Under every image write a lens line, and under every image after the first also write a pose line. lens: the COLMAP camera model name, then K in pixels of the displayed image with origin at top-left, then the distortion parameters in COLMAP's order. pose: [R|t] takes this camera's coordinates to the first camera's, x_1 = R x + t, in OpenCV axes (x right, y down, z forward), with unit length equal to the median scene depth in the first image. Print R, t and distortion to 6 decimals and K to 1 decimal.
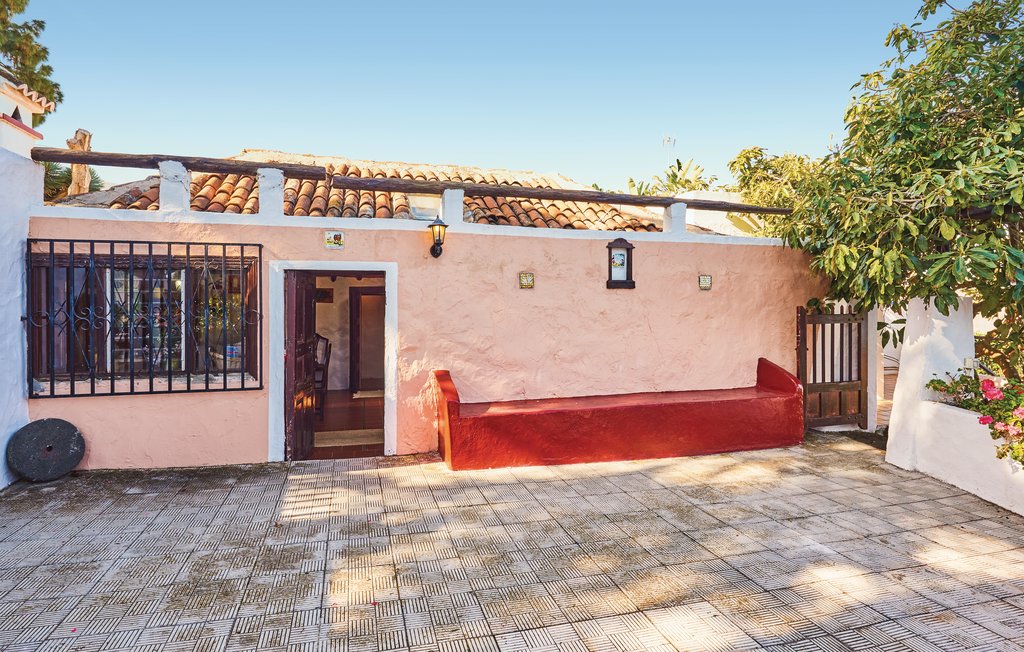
lens RADIAL K [[528.1, 0, 499.8], [0, 528.1, 304.3], [0, 0, 1]] dist [-0.005437, -0.001536]
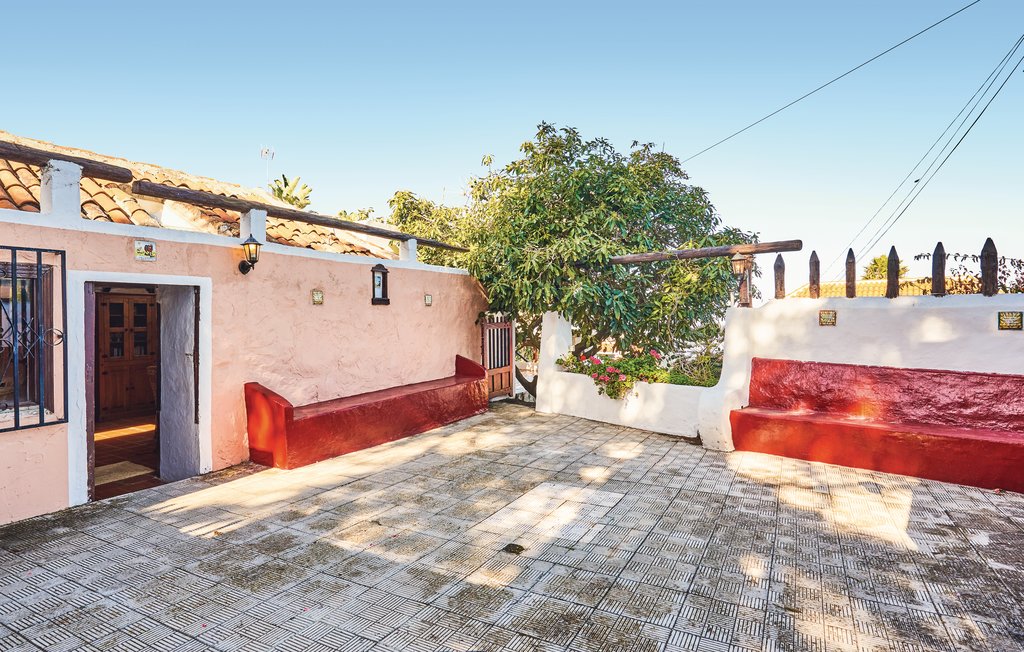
lens RADIAL K [[543.8, 0, 490.4], [0, 543.8, 319.7], [0, 0, 1]] dist [-0.005425, -0.001072]
pose [[0.705319, -0.014260, 0.708747, -0.547888], [0.011133, 0.999897, 0.009039, -0.003489], [-0.708803, 0.001515, 0.705405, -0.092342]]
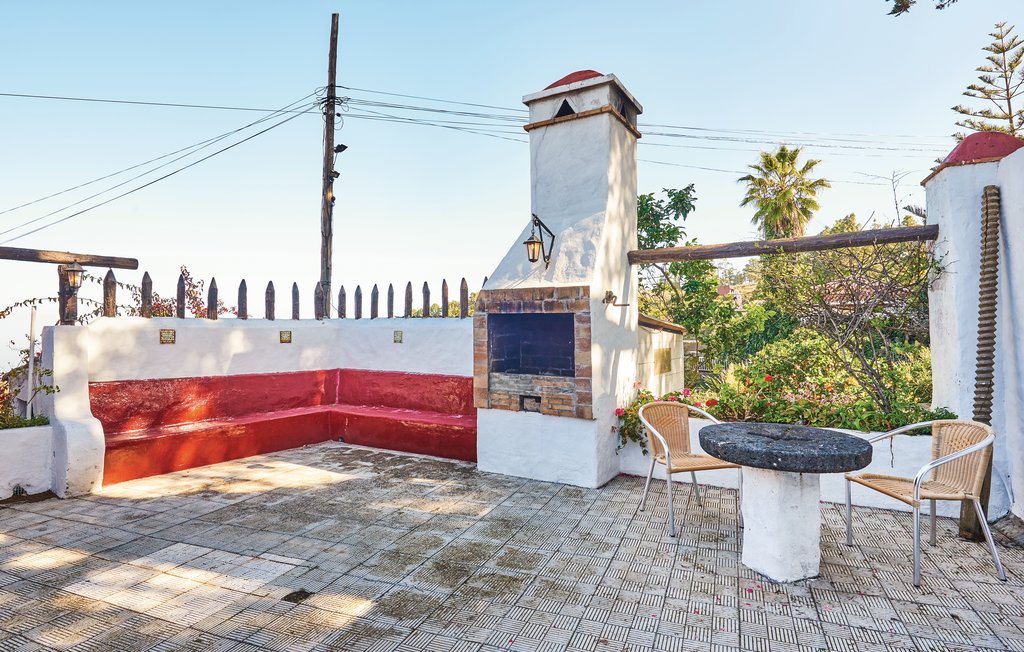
lens RADIAL K [[536.2, 0, 531.7], [0, 536.2, 300.1], [0, 0, 1]] dist [-0.002169, -0.000470]
pose [[-0.805189, 0.030903, 0.592212, -0.625750], [0.003683, 0.998883, -0.047116, -0.011618], [-0.593006, -0.035756, -0.804403, 0.718336]]
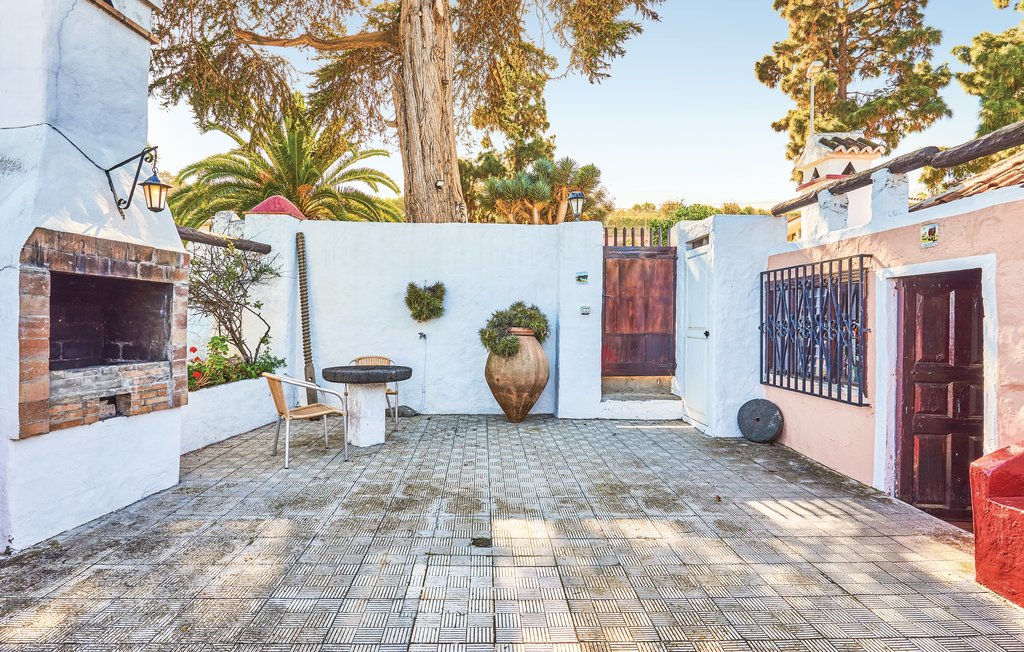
lens RADIAL K [[543.8, 0, 490.4], [0, 543.8, 319.7], [0, 0, 1]] dist [-0.005425, -0.001072]
pose [[-0.241963, -0.003931, -0.970278, 0.620654], [-0.015903, 0.999874, -0.000085, 0.014394], [0.970155, 0.015410, -0.241994, 0.546002]]
